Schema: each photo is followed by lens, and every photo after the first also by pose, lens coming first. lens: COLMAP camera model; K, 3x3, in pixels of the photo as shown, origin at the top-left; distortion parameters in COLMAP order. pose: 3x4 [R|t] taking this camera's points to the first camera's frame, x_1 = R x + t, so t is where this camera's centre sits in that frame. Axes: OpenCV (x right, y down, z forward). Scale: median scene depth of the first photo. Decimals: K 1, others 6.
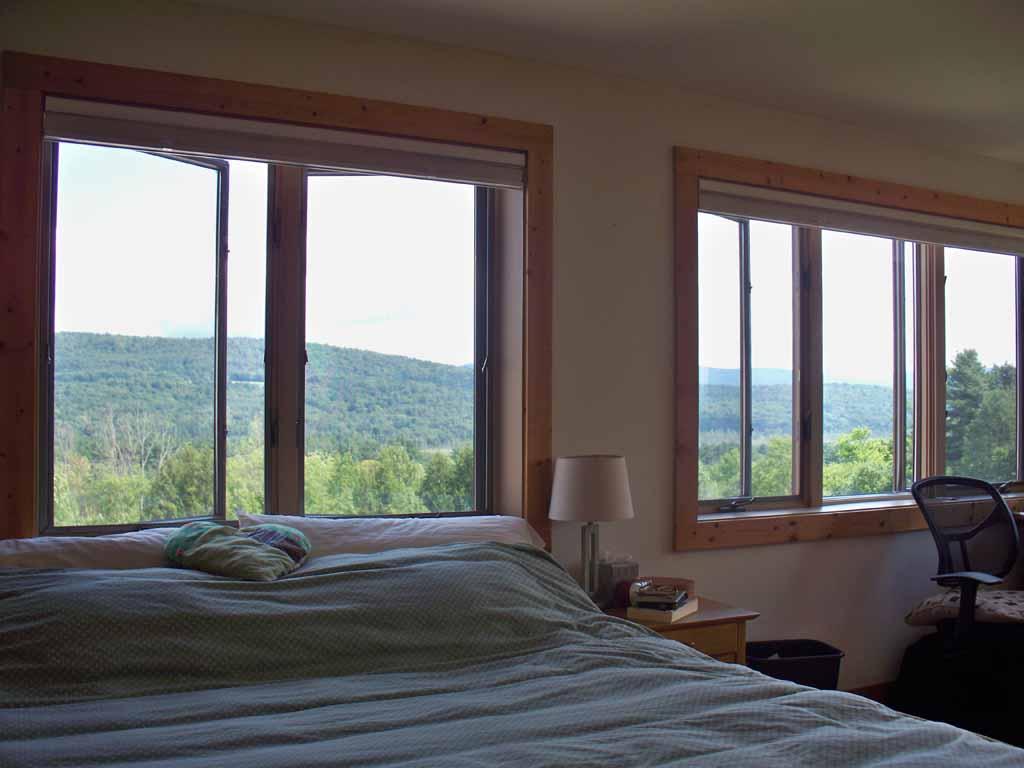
lens RADIAL K [[1064.8, 0, 517.3], [0, 1064.8, 390.2], [0, 0, 1]] dist [-0.137165, 0.000000]
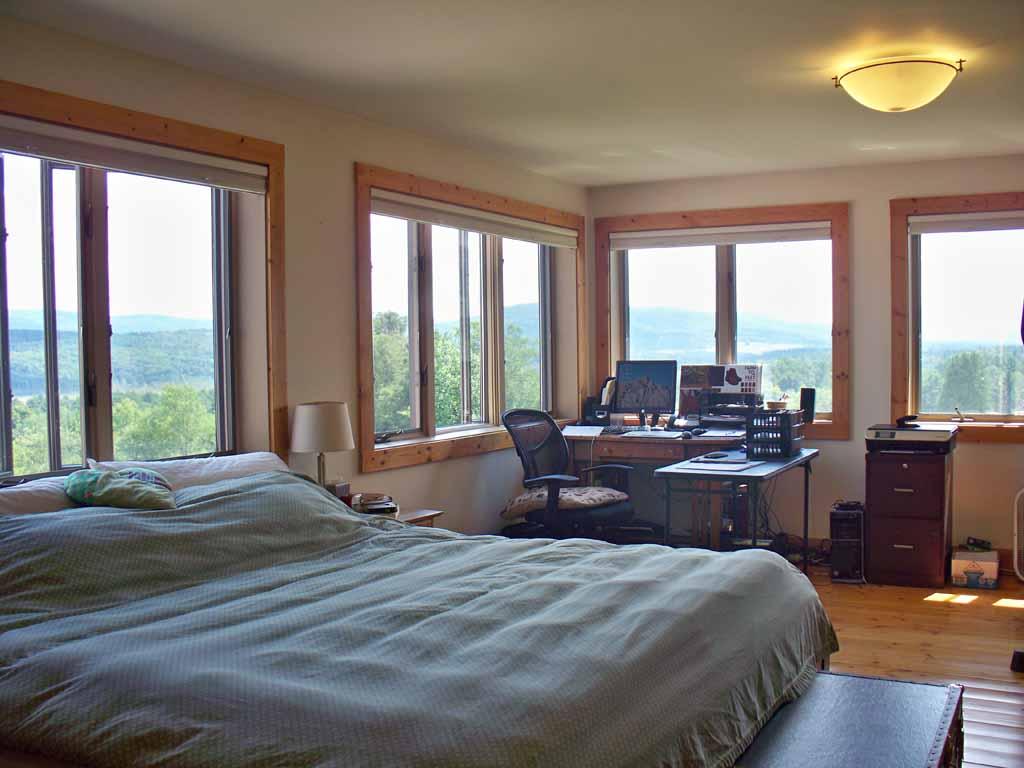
lens RADIAL K [[1064.8, 0, 506.2], [0, 1064.8, 383.7], [0, 0, 1]] dist [-0.137165, 0.000000]
pose [[0.849532, -0.033213, 0.526490, -0.398084], [0.009510, 0.998818, 0.047663, -0.020698], [-0.527451, -0.035484, 0.848844, -0.212881]]
